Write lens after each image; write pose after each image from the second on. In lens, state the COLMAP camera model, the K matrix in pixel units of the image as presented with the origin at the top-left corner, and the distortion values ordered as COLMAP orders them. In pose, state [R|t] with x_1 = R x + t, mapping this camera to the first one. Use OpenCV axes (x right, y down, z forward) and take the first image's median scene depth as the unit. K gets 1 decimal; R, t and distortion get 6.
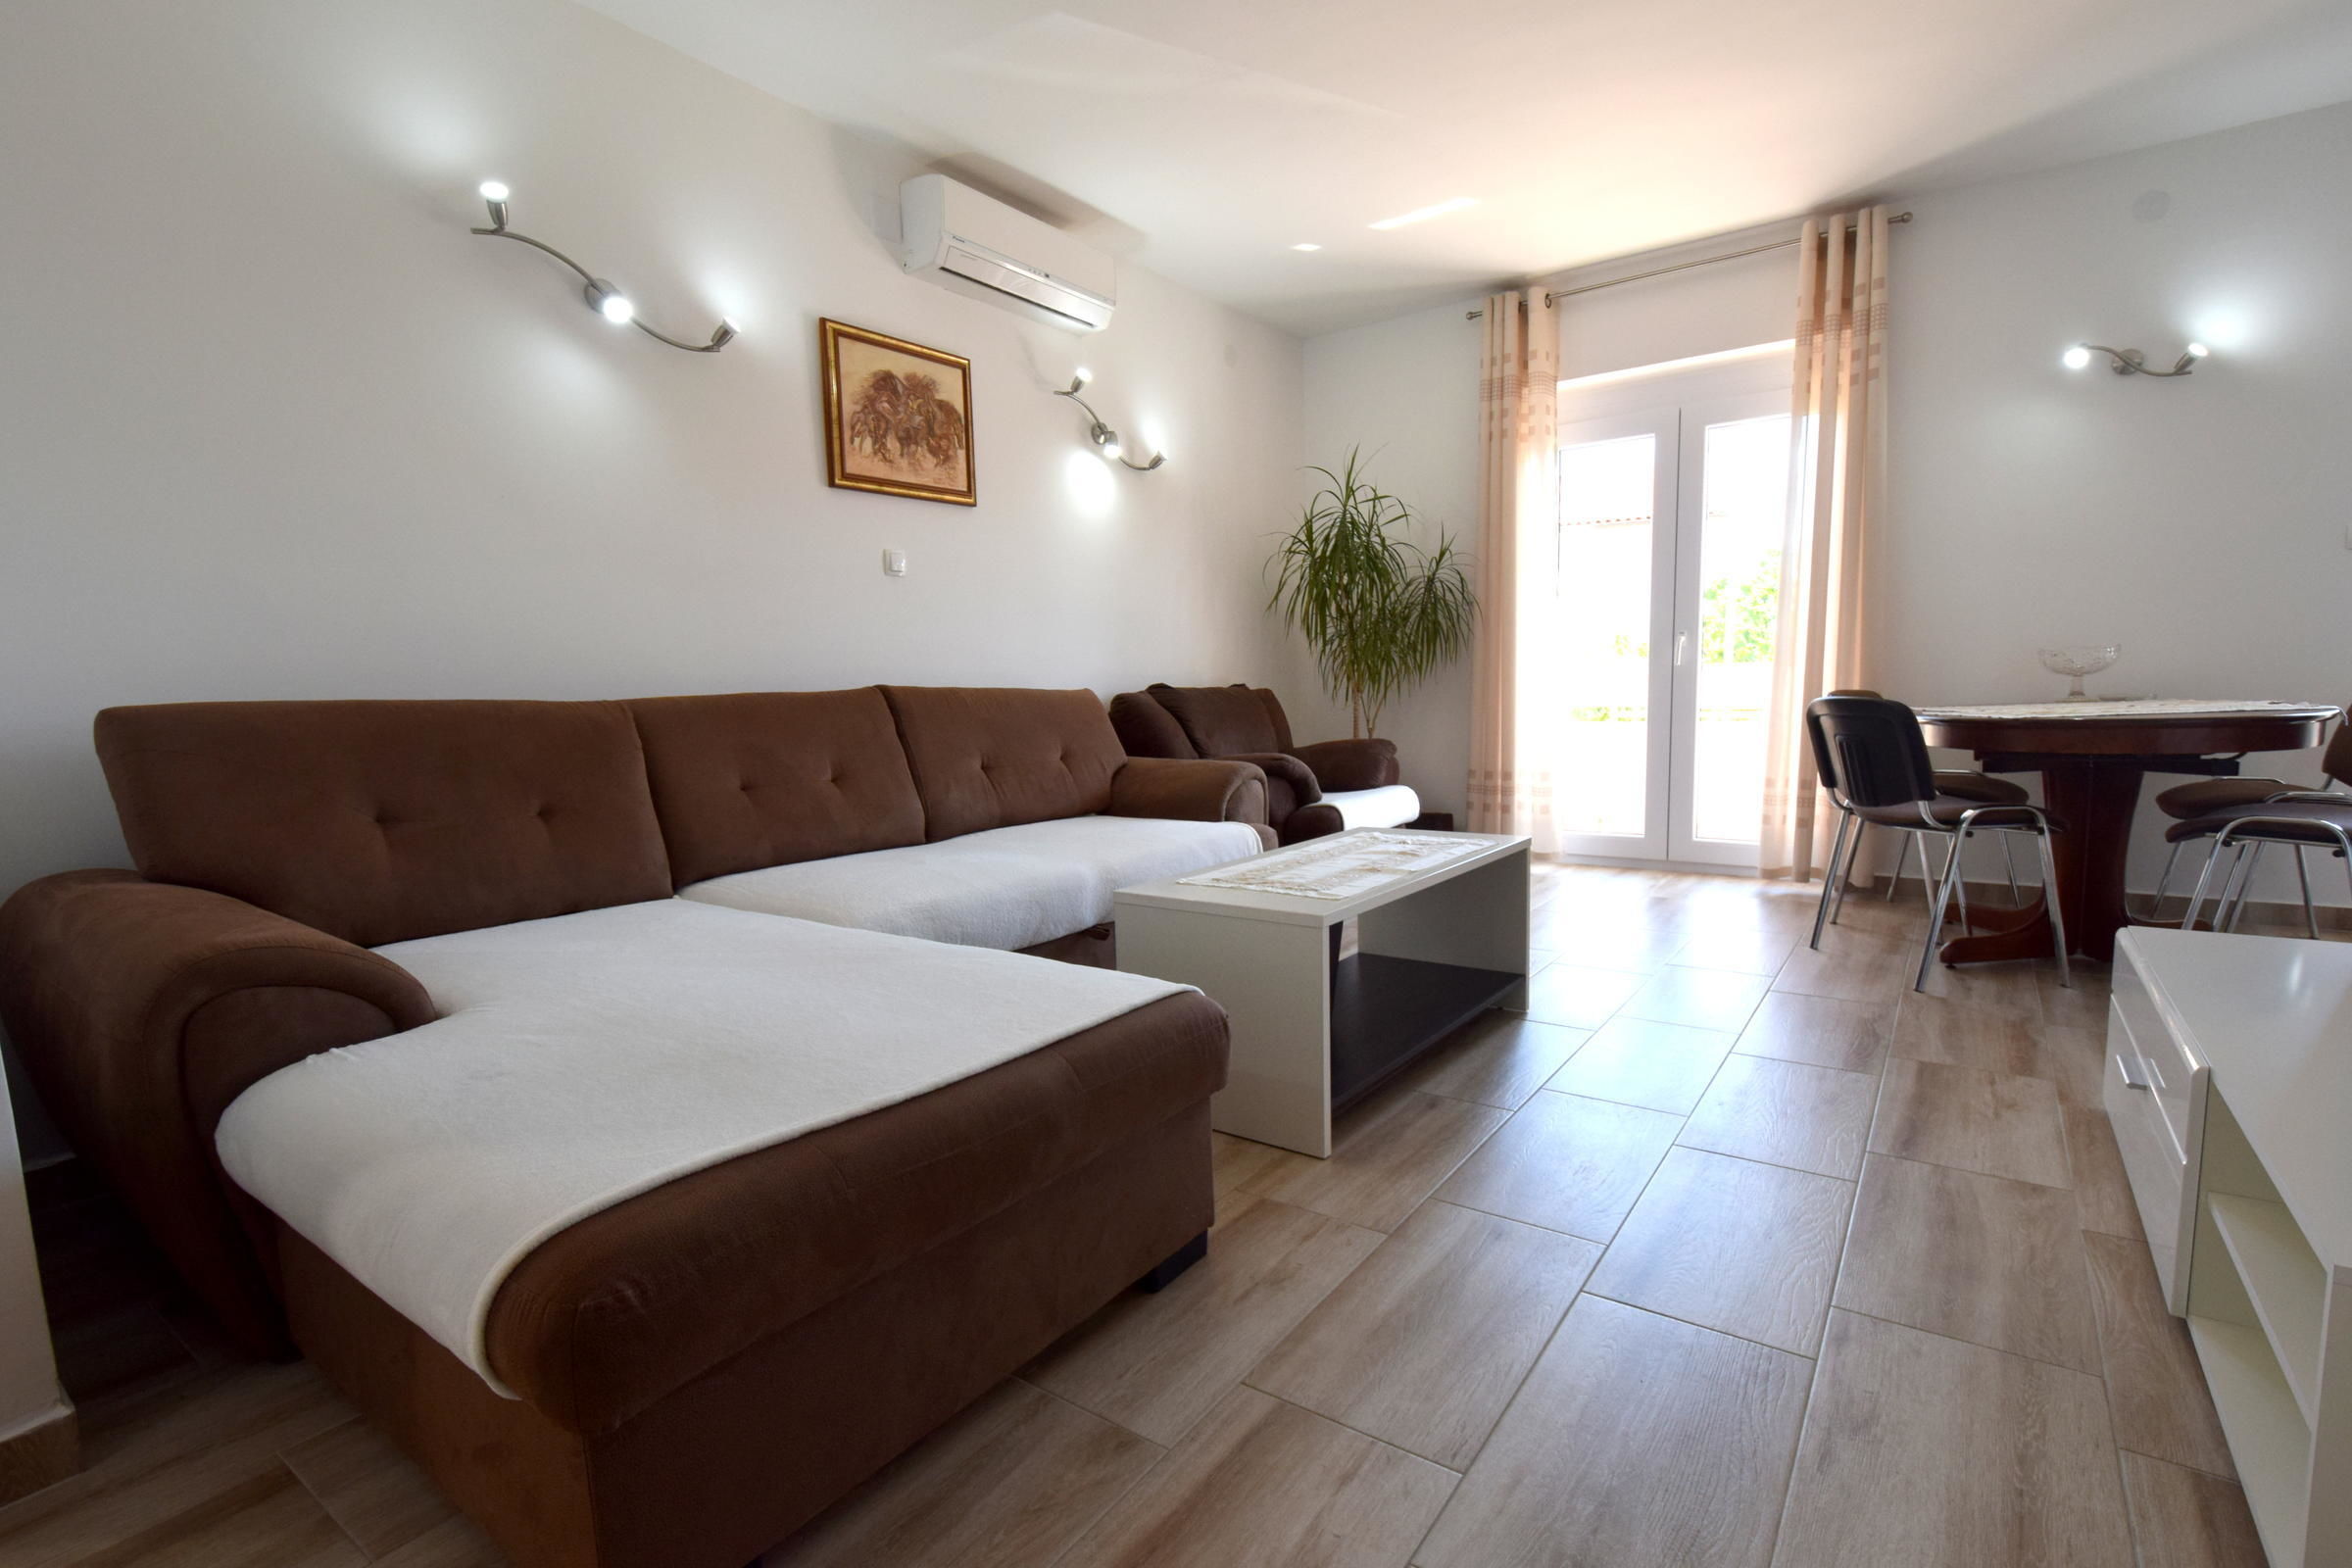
lens RADIAL K [[1092.7, 0, 1182.8], [0, 1092.7, 816.2], [0, 0, 1]] dist [0.009542, -0.007865]
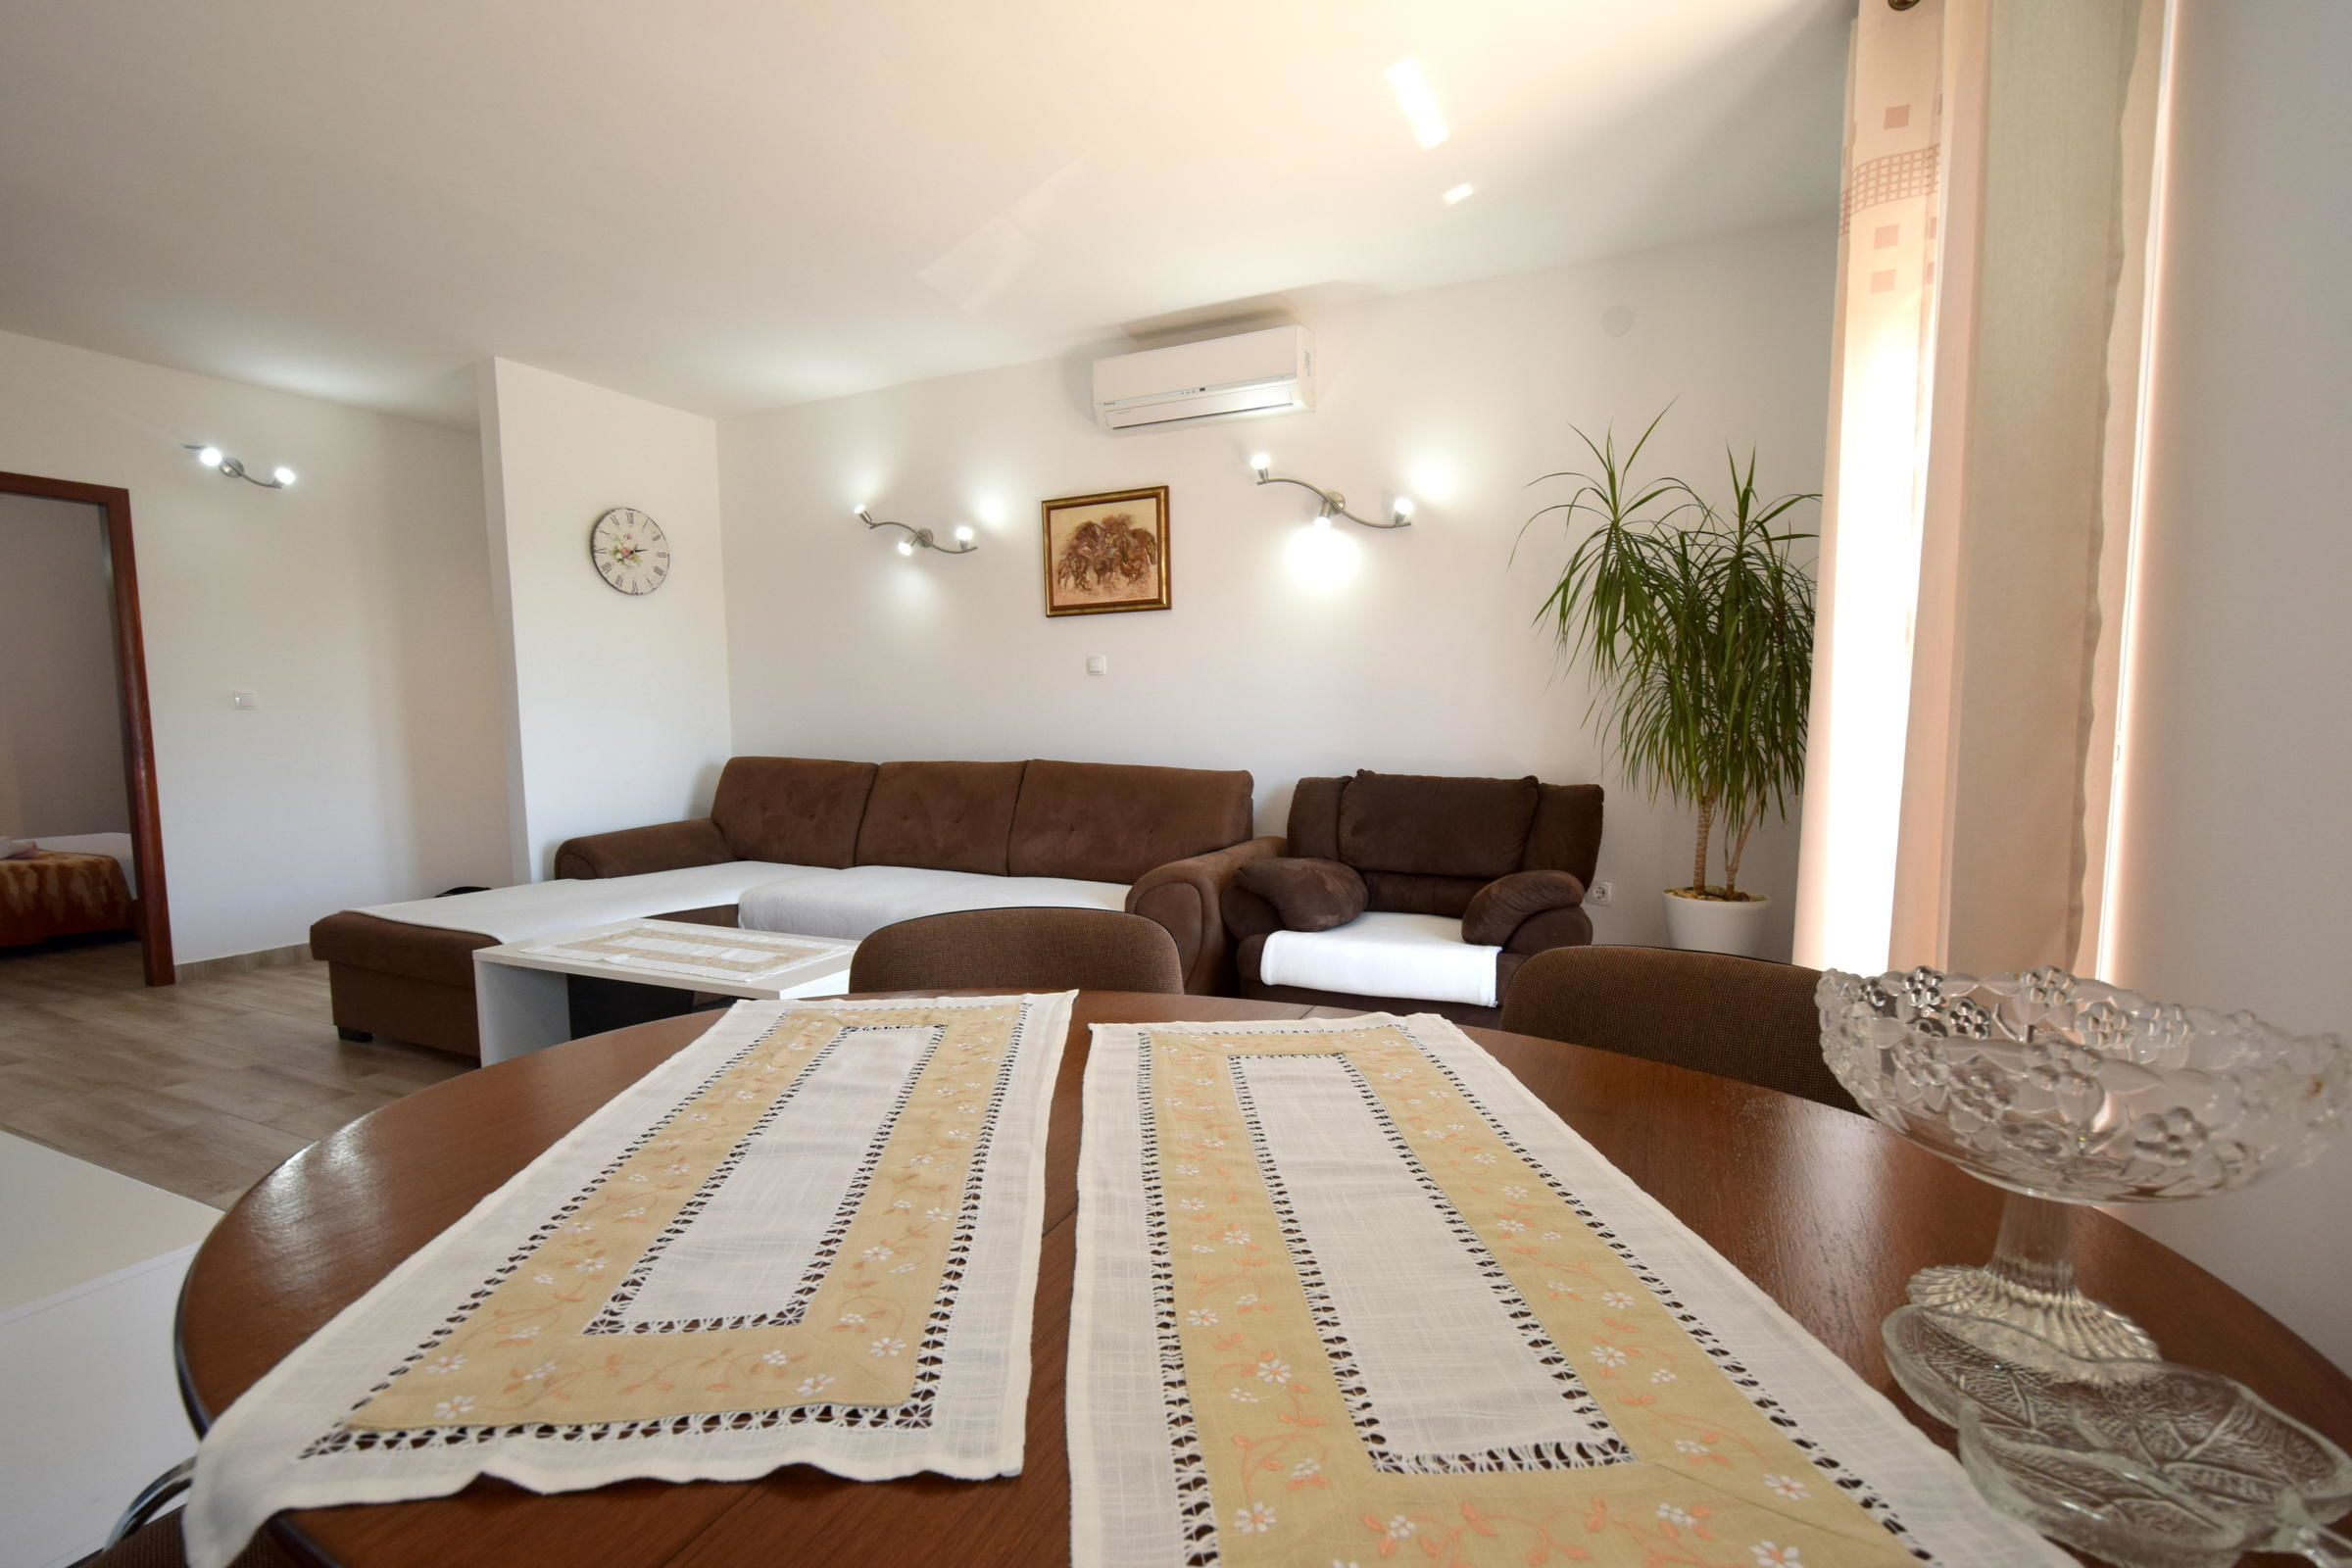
lens RADIAL K [[1040.0, 0, 1183.1], [0, 1040.0, 820.0], [0, 0, 1]] dist [0.007898, -0.005588]
pose [[0.177396, 0.124436, -0.976241, 0.984363], [-0.118605, 0.987447, 0.104312, -0.191432], [0.976966, 0.097283, 0.189928, 0.882340]]
